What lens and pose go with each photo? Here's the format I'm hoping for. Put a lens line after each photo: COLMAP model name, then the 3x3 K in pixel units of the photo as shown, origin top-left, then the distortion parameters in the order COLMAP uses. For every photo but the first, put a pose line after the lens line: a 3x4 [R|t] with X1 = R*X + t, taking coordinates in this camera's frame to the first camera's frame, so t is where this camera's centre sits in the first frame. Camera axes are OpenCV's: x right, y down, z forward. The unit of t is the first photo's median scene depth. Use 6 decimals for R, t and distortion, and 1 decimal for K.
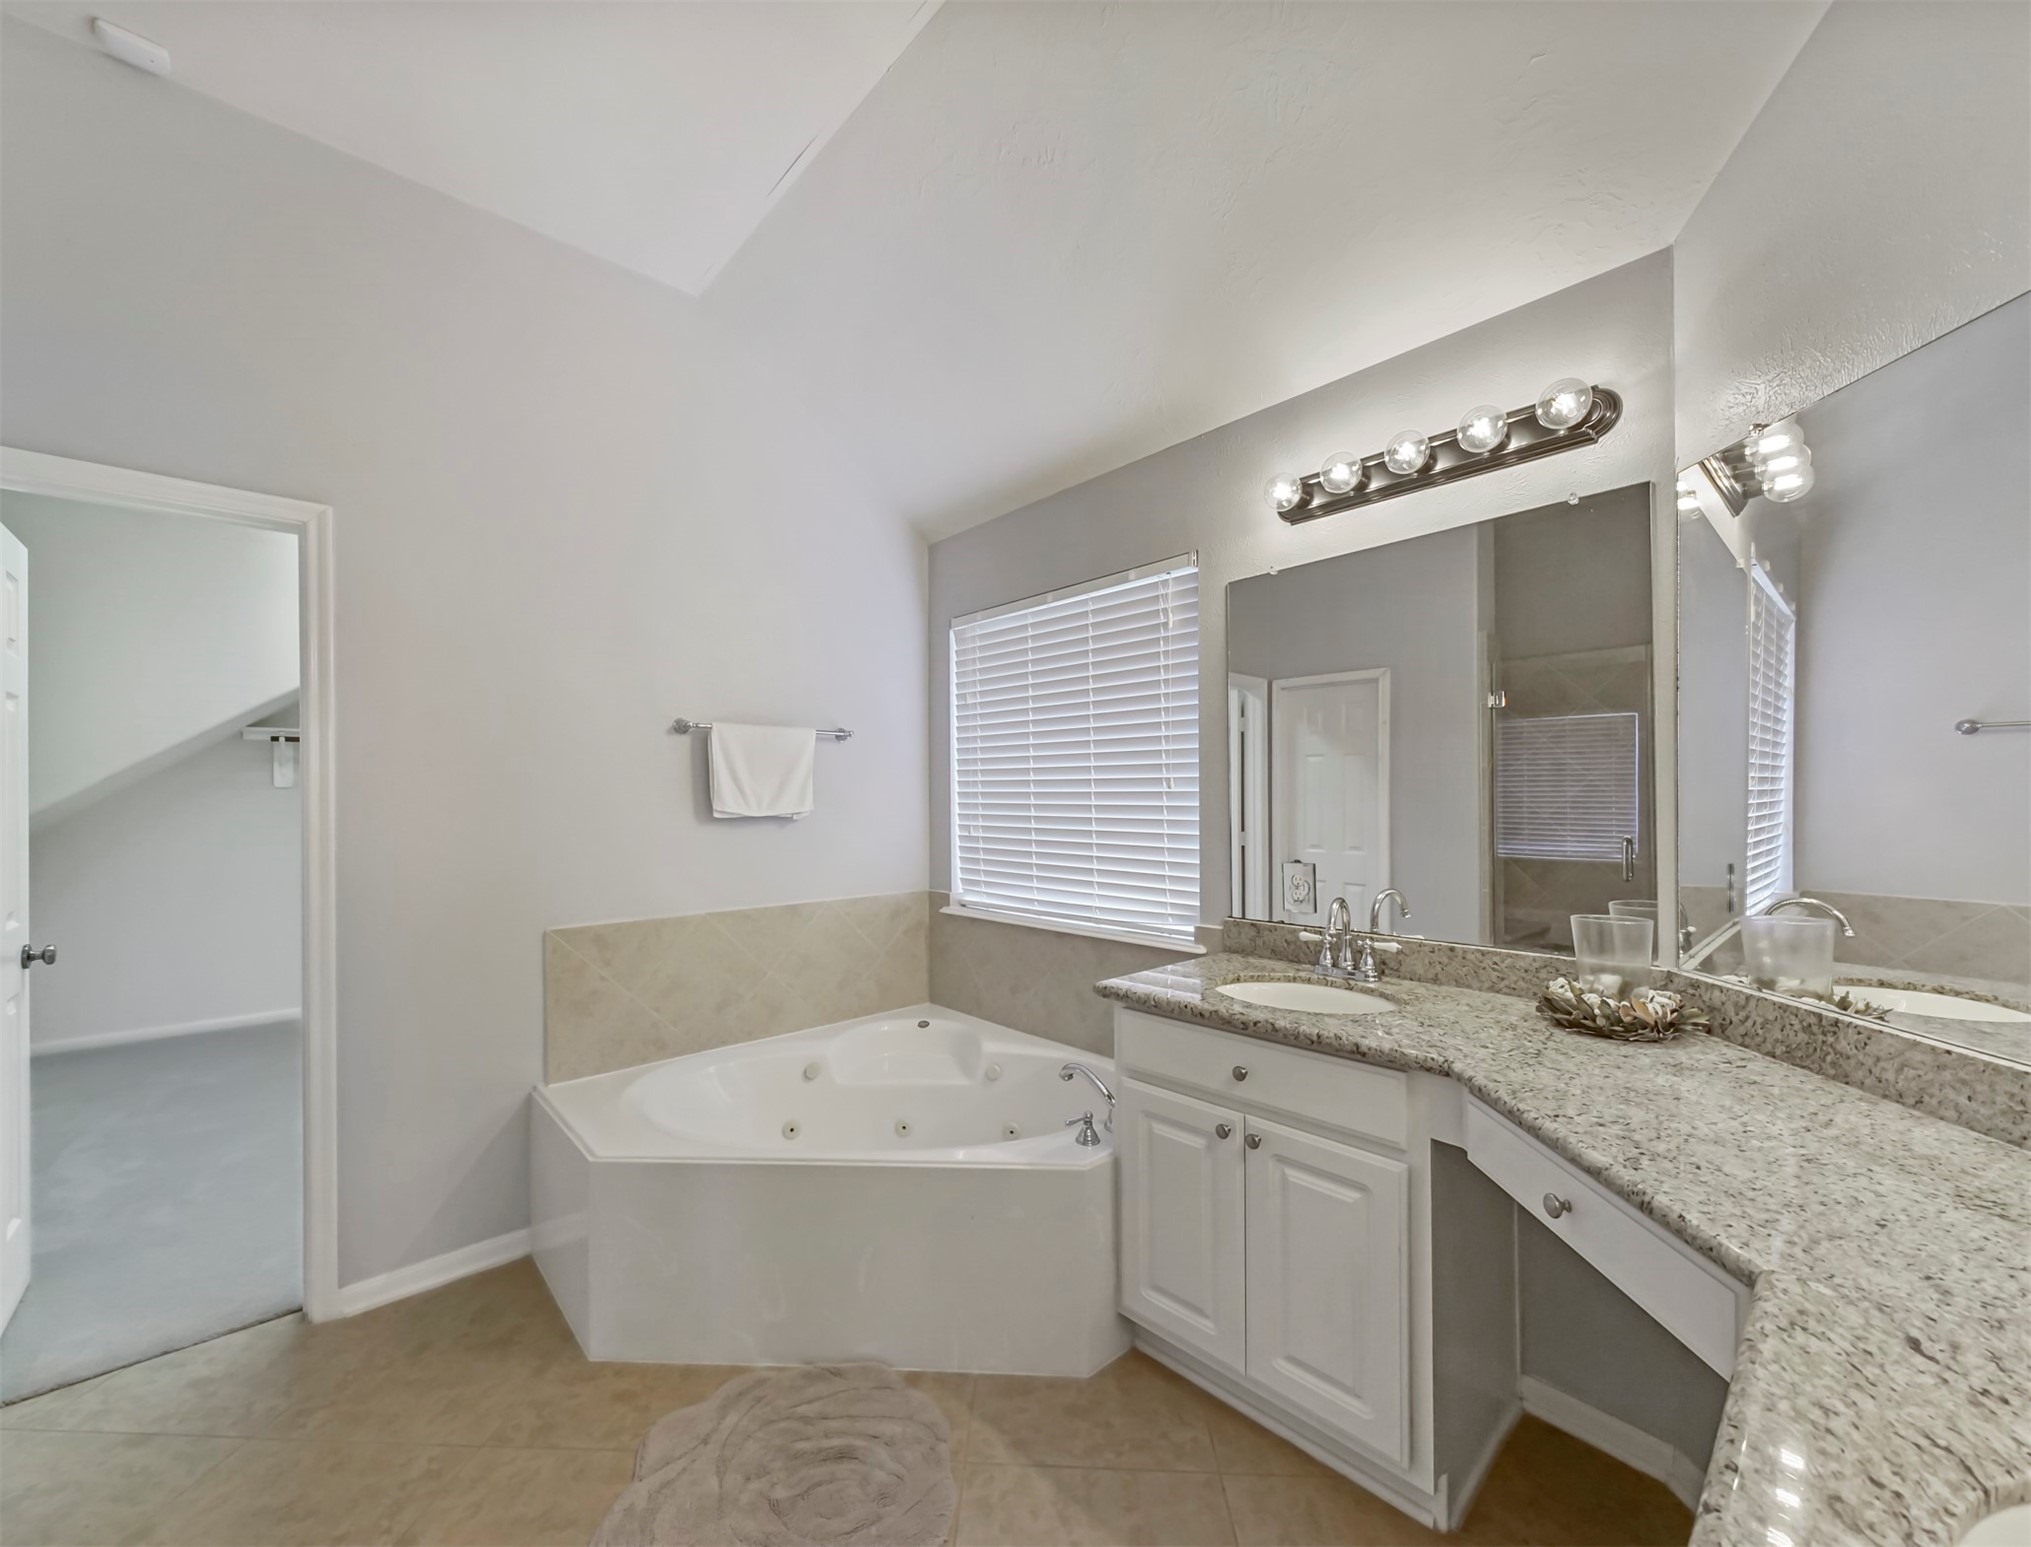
lens RADIAL K [[839.5, 0, 998.2], [0, 839.5, 779.2], [0, 0, 1]] dist [0.011067, -0.000097]
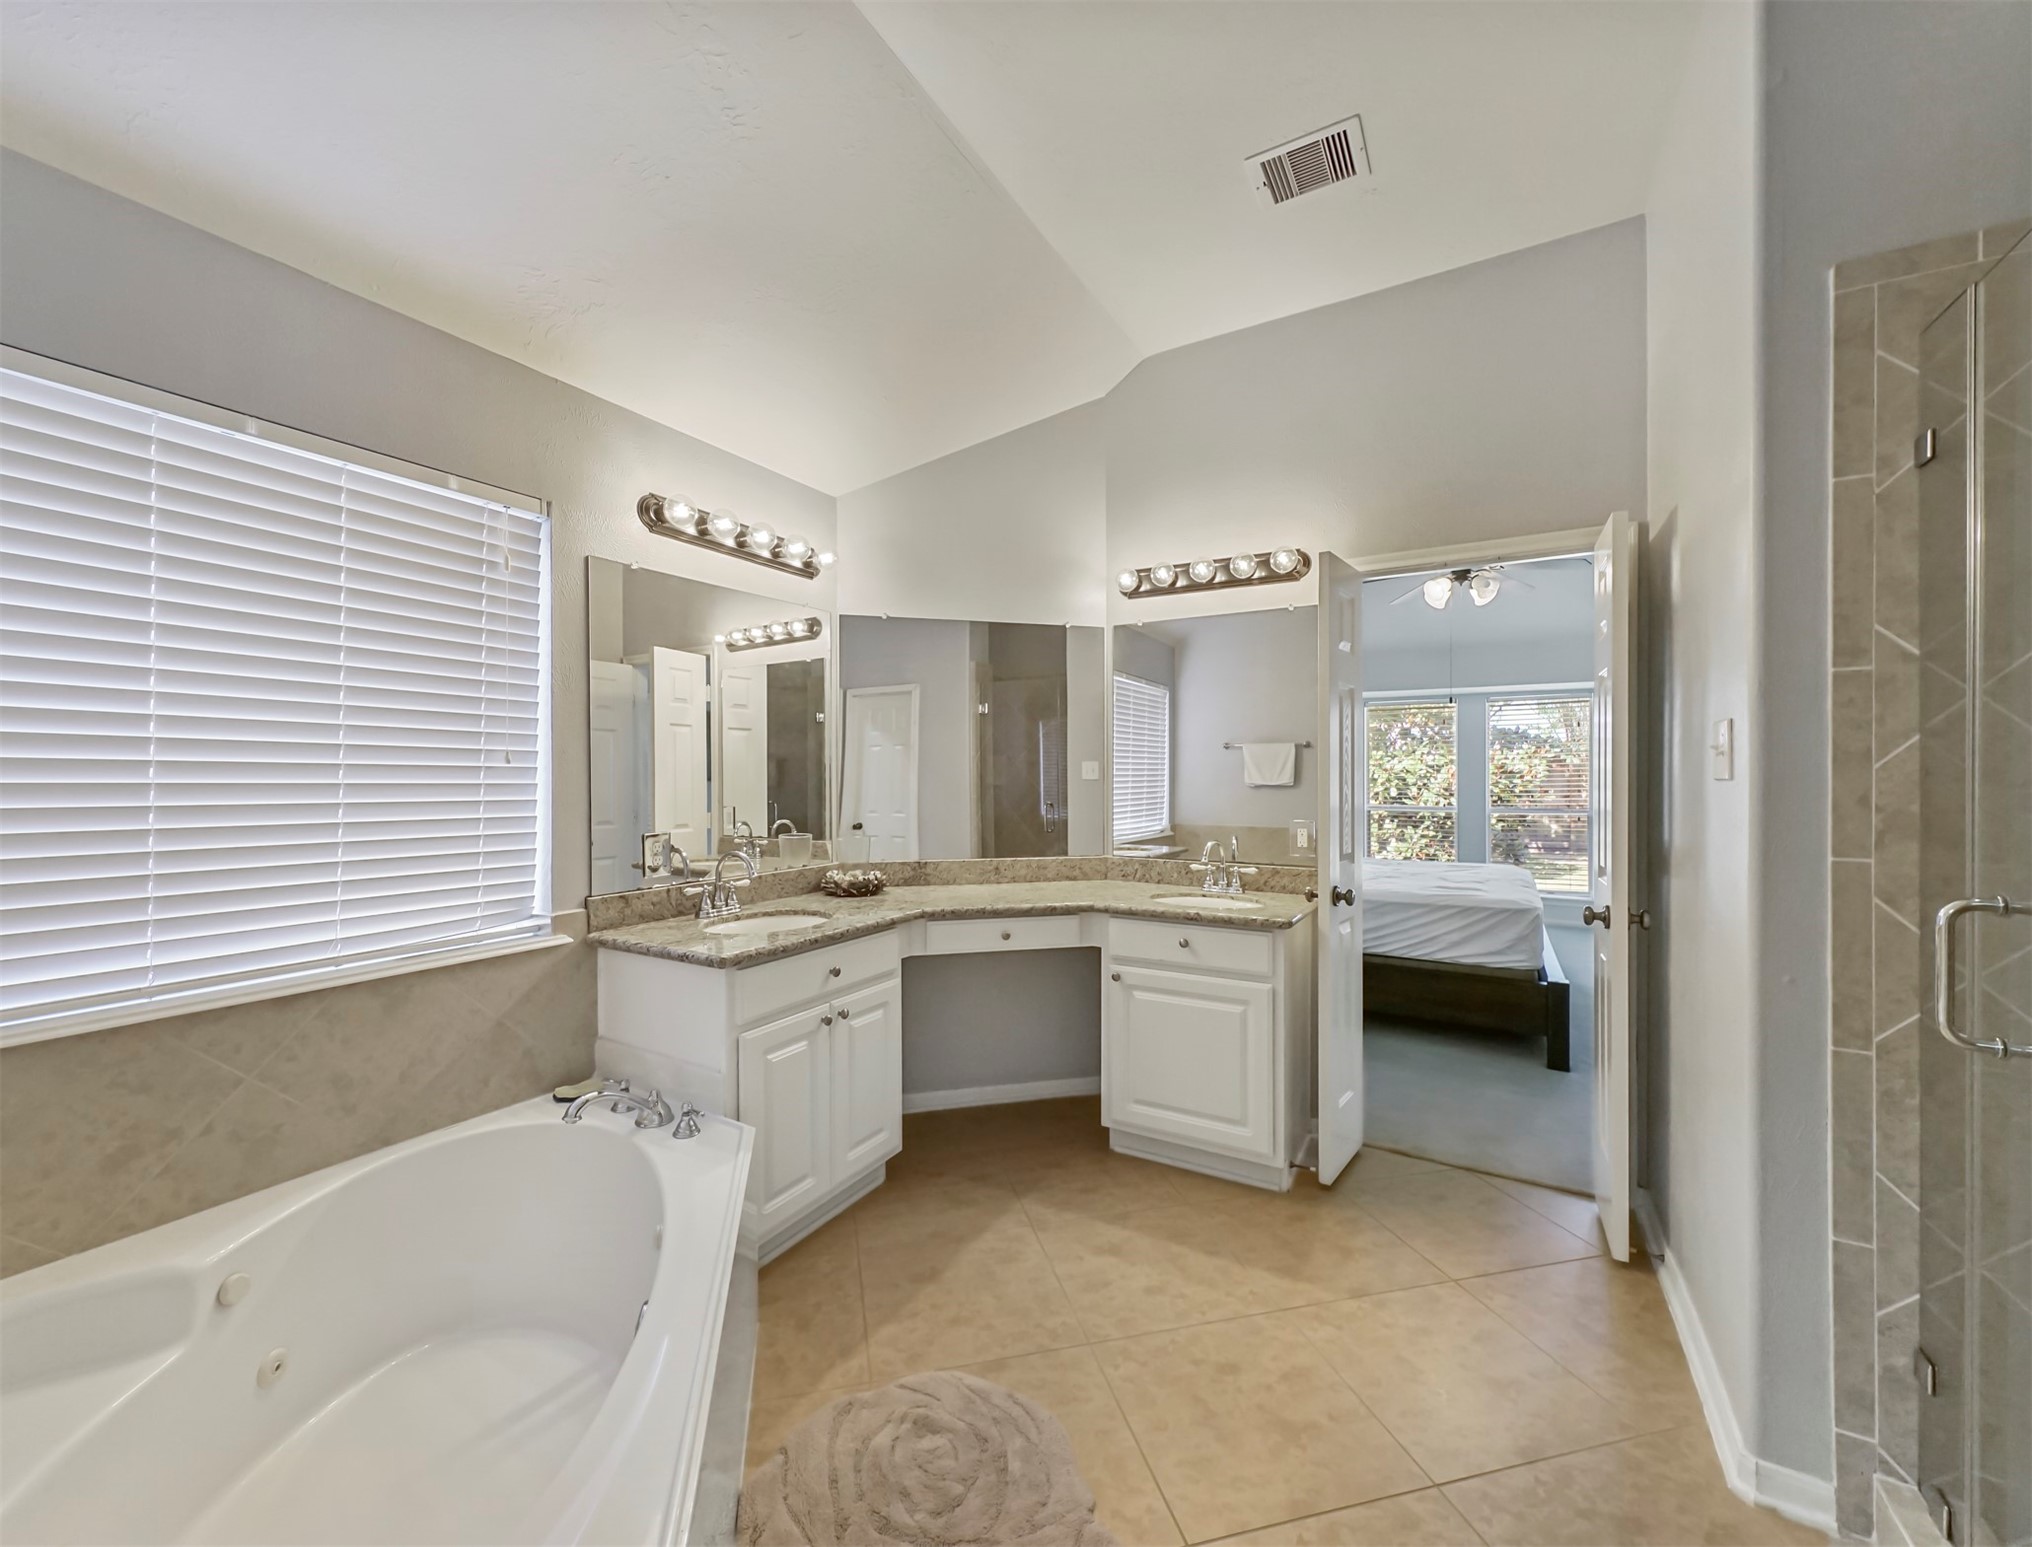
lens RADIAL K [[786.7, 0, 1005.2], [0, 786.7, 779.8], [0, 0, 1]] dist [0.000486, 0.000047]
pose [[-0.295182, 0.007144, 0.955414, -0.982212], [-0.012629, 0.999856, -0.011378, 0.042854], [-0.955358, -0.015424, -0.295049, 1.064048]]
